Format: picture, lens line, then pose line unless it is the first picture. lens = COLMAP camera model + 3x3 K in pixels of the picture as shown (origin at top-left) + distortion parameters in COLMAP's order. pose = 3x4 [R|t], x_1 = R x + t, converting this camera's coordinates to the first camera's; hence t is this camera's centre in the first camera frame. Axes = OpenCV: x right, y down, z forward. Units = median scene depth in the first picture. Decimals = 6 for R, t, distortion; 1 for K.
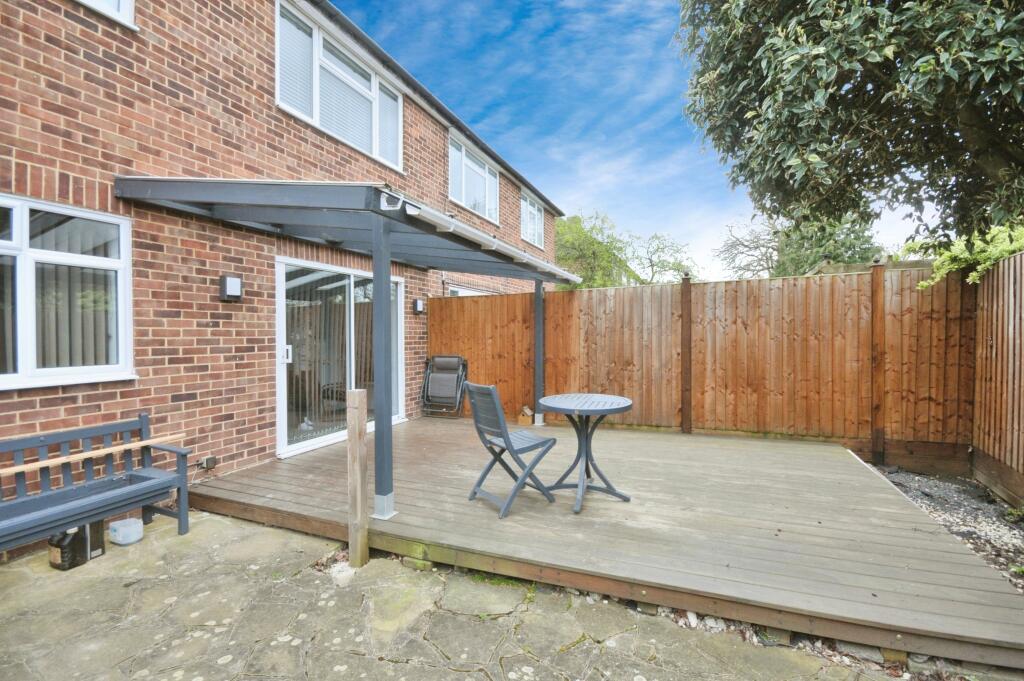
lens RADIAL K [[451.1, 0, 512.4], [0, 451.1, 333.2], [0, 0, 1]] dist [0.008284, -0.008495]
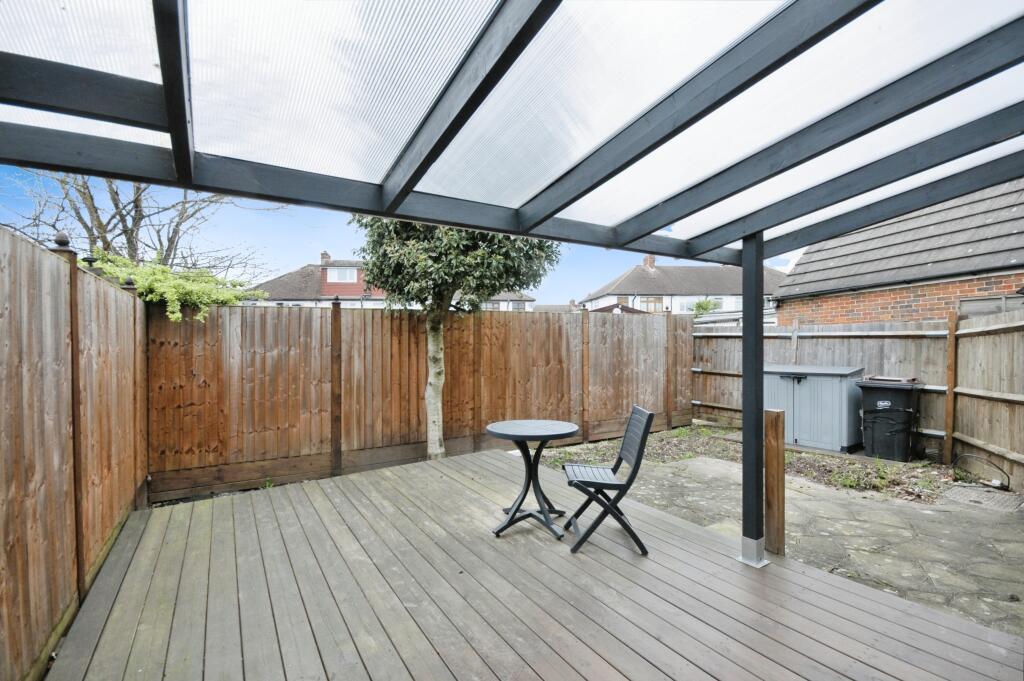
lens RADIAL K [[451.1, 0, 512.4], [0, 451.1, 333.2], [0, 0, 1]] dist [0.008284, -0.008495]
pose [[-0.825614, 0.040968, 0.562746, -0.511630], [0.030447, 0.999142, -0.028069, -0.042102], [-0.563414, -0.006040, -0.826153, 2.478474]]
